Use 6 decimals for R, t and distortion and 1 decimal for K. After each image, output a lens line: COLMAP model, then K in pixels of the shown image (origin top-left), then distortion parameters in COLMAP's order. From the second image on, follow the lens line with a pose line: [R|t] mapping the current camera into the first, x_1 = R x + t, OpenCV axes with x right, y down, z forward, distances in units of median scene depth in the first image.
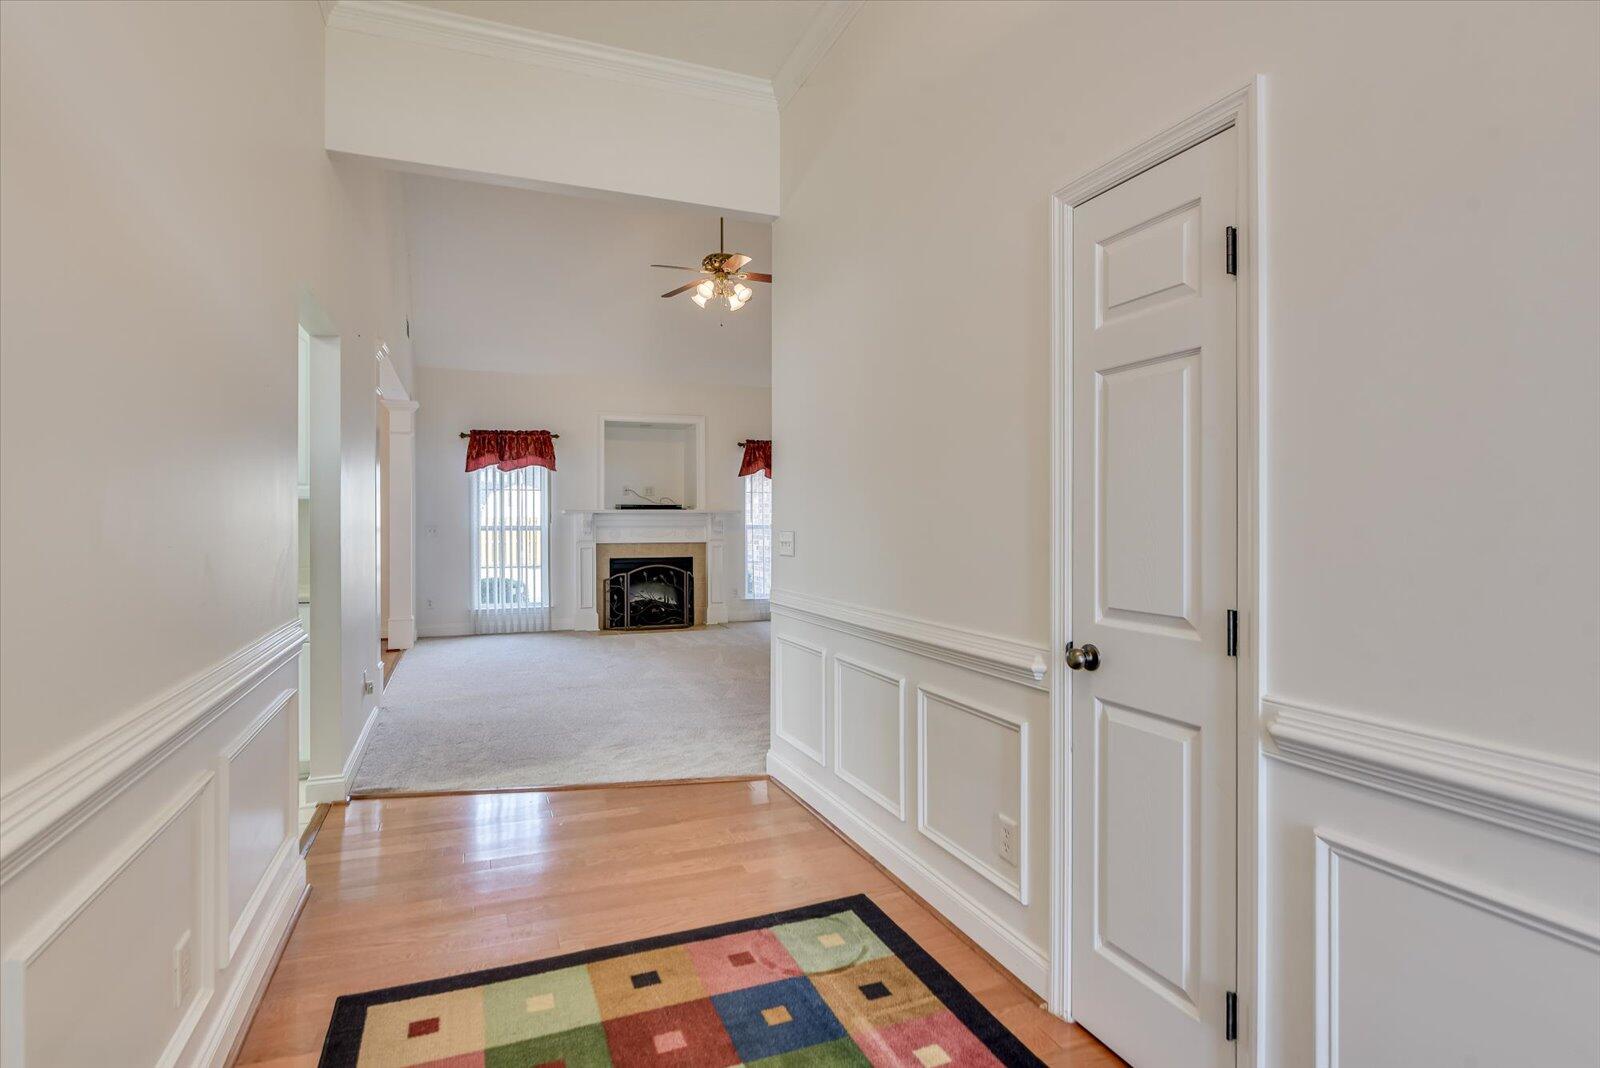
lens RADIAL K [[890.7, 0, 841.6], [0, 890.7, 531.6], [0, 0, 1]] dist [-0.000447, -0.000239]
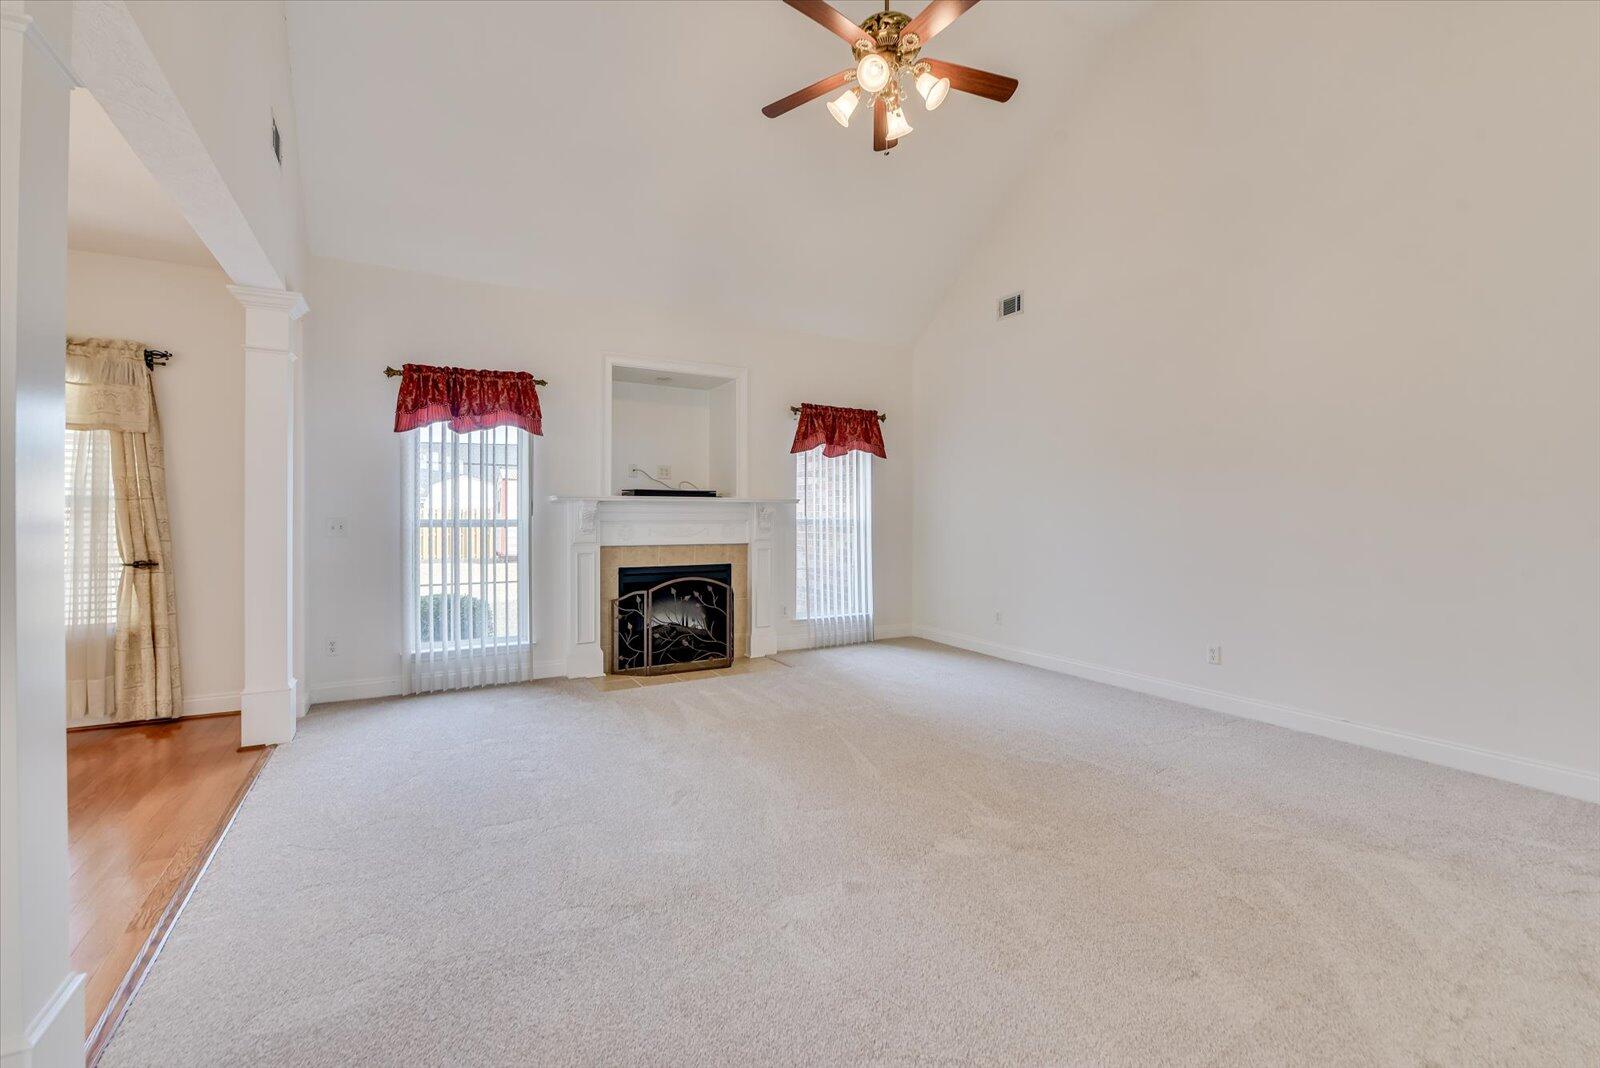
lens RADIAL K [[685.7, 0, 796.7], [0, 685.7, 525.2], [0, 0, 1]] dist [-0.020110, -0.000076]
pose [[0.993452, 0.004237, 0.114169, -0.188012], [-0.004621, 0.999985, 0.003099, -0.004841], [-0.114154, -0.003606, 0.993457, 0.471530]]
